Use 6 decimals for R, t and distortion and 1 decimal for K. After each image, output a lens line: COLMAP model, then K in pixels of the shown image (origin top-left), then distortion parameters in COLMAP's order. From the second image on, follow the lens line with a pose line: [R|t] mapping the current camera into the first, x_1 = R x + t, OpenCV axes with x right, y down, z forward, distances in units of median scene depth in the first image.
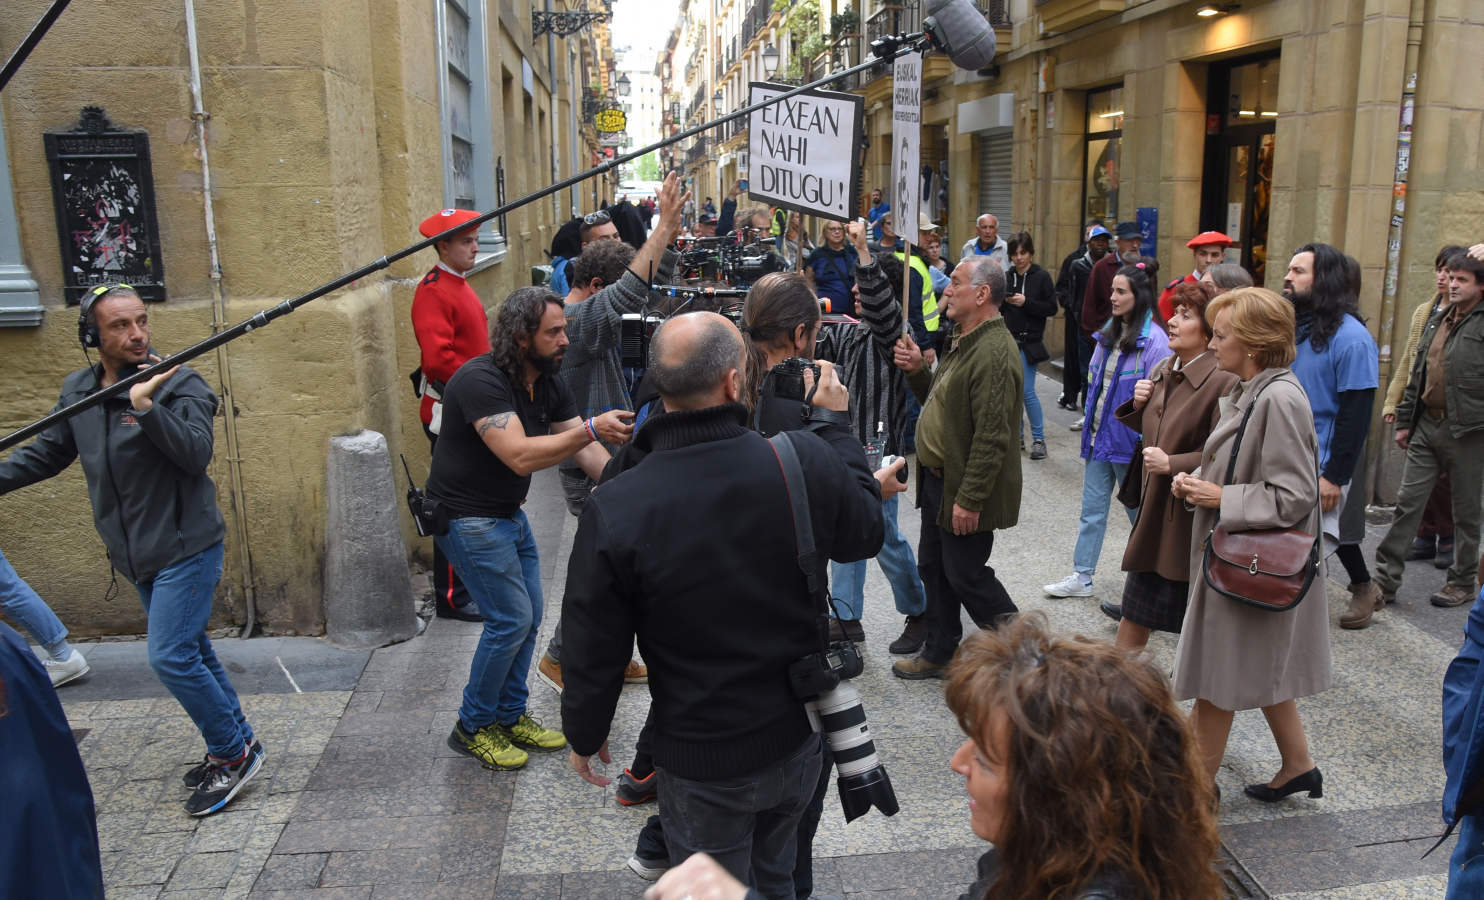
lens RADIAL K [[1377.7, 0, 742.0], [0, 1377.7, 450.0], [0, 0, 1]] dist [-0.008445, -0.027774]
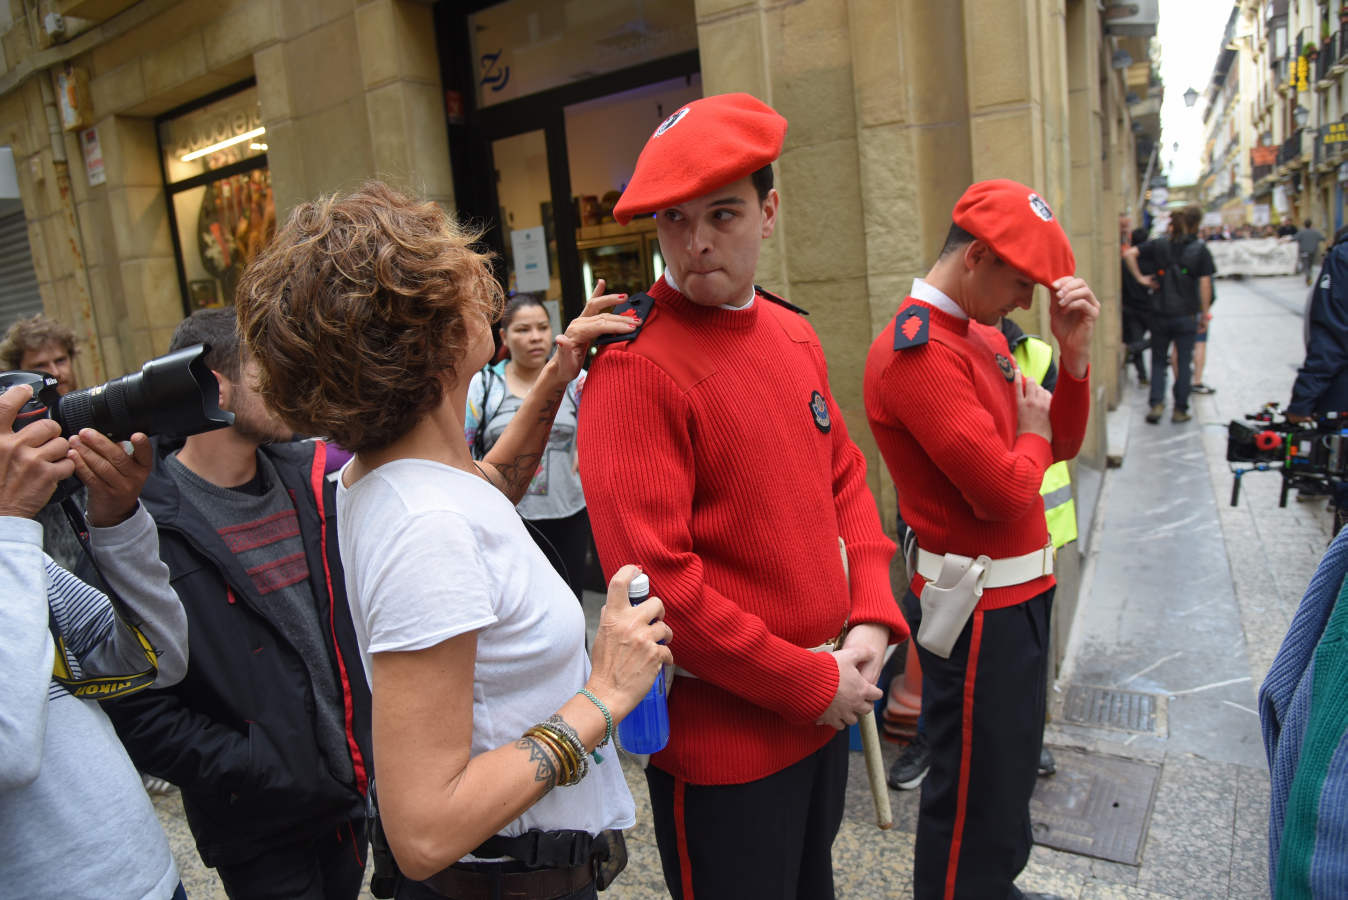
lens RADIAL K [[891.9, 0, 656.7], [0, 891.9, 457.7], [0, 0, 1]] dist [-0.118714, 0.050761]
pose [[0.627468, -0.191680, 0.754681, 0.069948], [0.236704, 0.970313, 0.049643, -0.074021], [-0.741792, 0.147487, 0.654211, 0.596492]]
